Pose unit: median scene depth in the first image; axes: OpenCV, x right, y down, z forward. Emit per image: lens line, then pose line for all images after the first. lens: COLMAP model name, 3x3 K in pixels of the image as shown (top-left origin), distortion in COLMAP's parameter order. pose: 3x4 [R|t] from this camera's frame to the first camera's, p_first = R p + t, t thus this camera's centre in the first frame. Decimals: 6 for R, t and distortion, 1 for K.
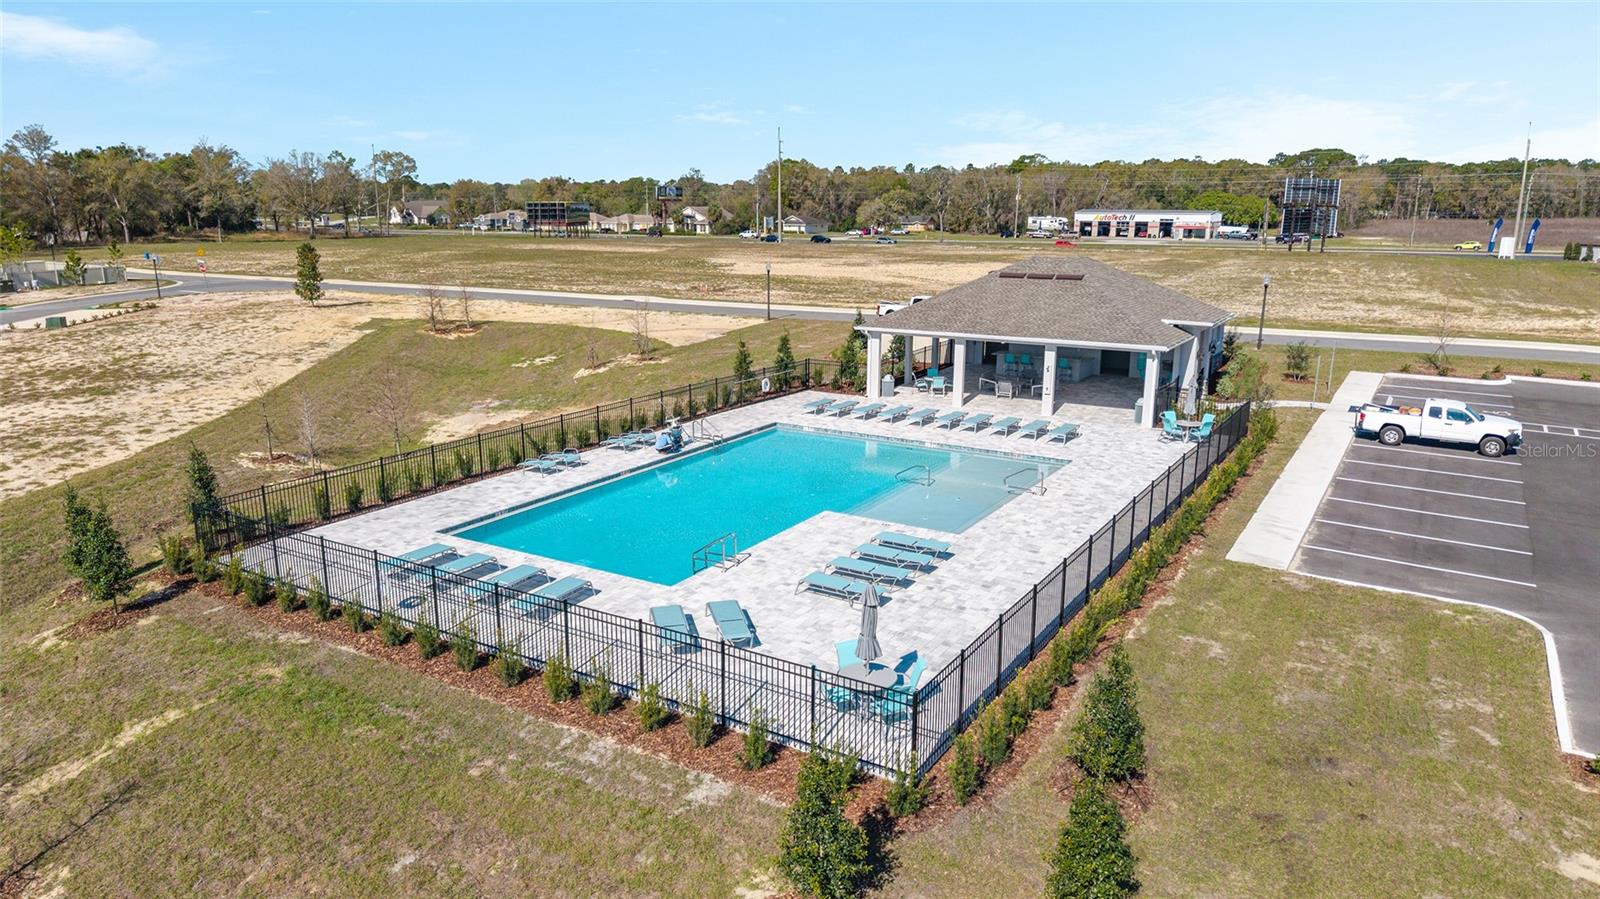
lens RADIAL K [[1071.6, 0, 800.0], [0, 1071.6, 449.5], [0, 0, 1]] dist [0.048670, -0.062184]
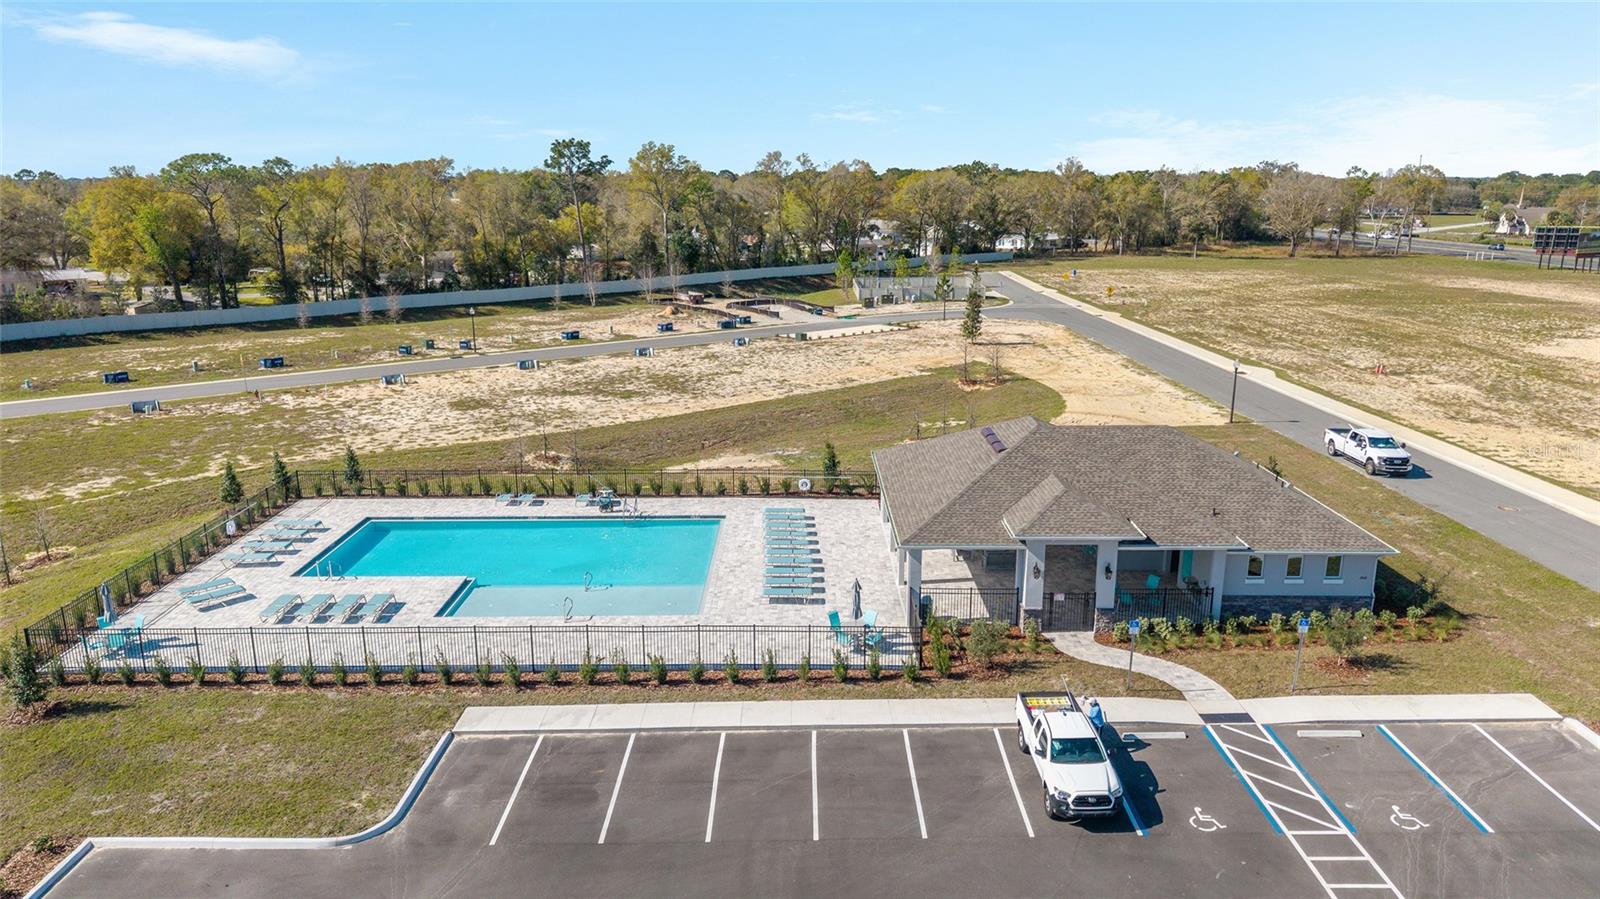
lens RADIAL K [[1071.6, 0, 800.0], [0, 1071.6, 449.5], [0, 0, 1]] dist [0.048670, -0.062184]
pose [[0.523654, 0.203974, -0.827152, 0.278433], [-0.195095, 0.973825, 0.116632, -0.071146], [0.829291, 0.100299, 0.549742, 0.114792]]
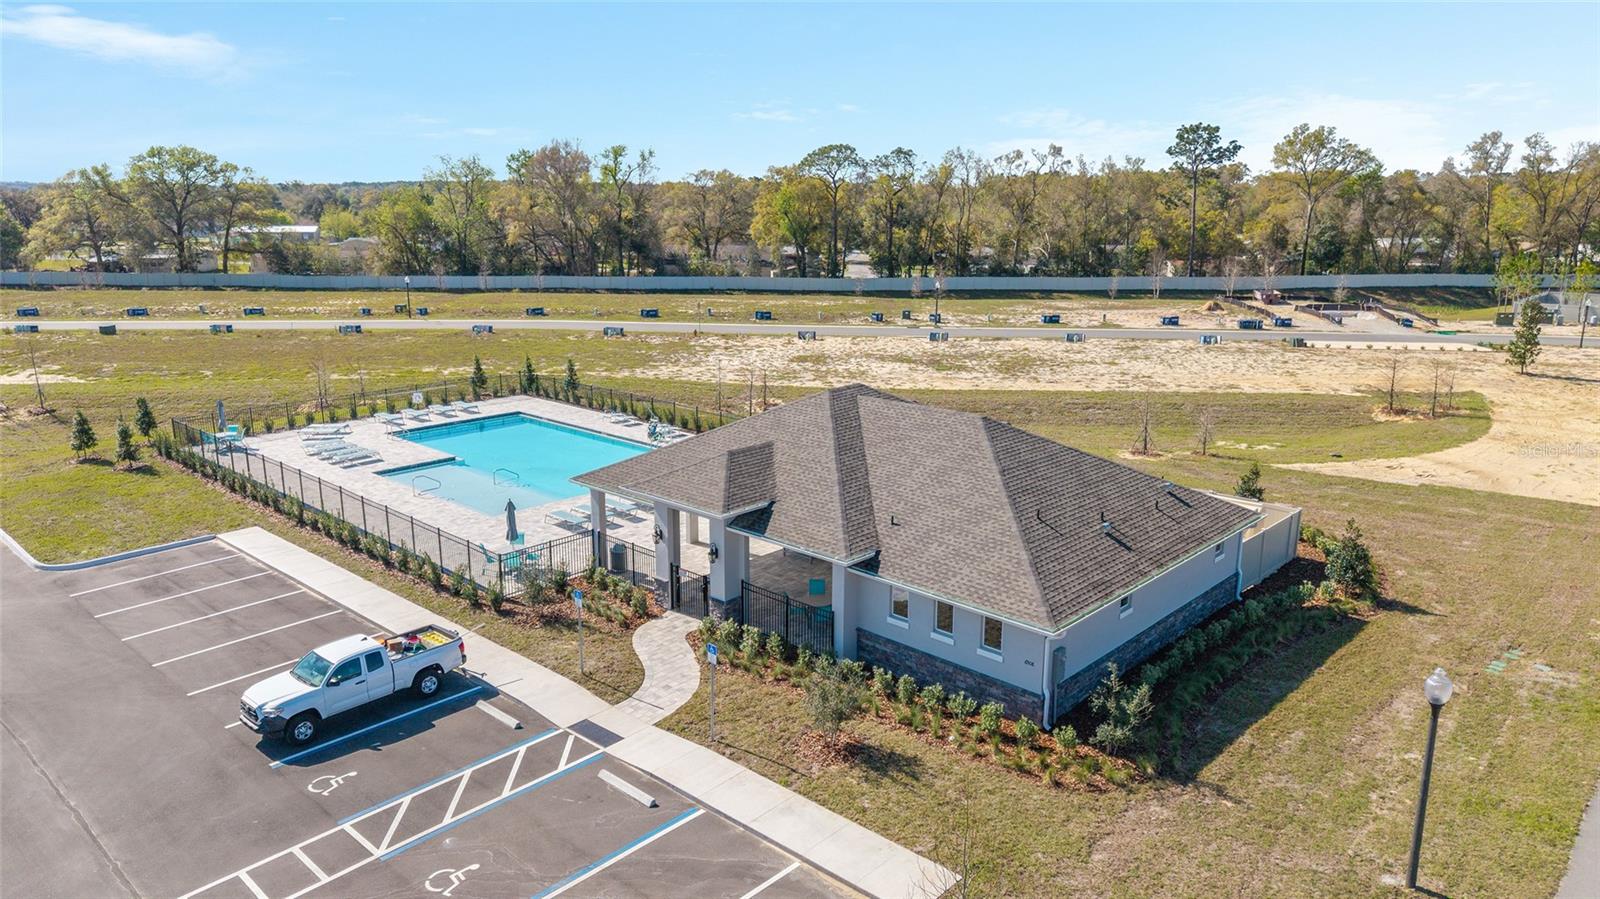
lens RADIAL K [[1071.6, 0, 800.0], [0, 1071.6, 449.5], [0, 0, 1]] dist [0.048670, -0.062184]
pose [[-0.195098, 0.228939, -0.953689, 0.301357], [-0.231808, 0.934062, 0.271649, -0.105486], [0.952996, 0.274071, -0.129164, 0.345662]]
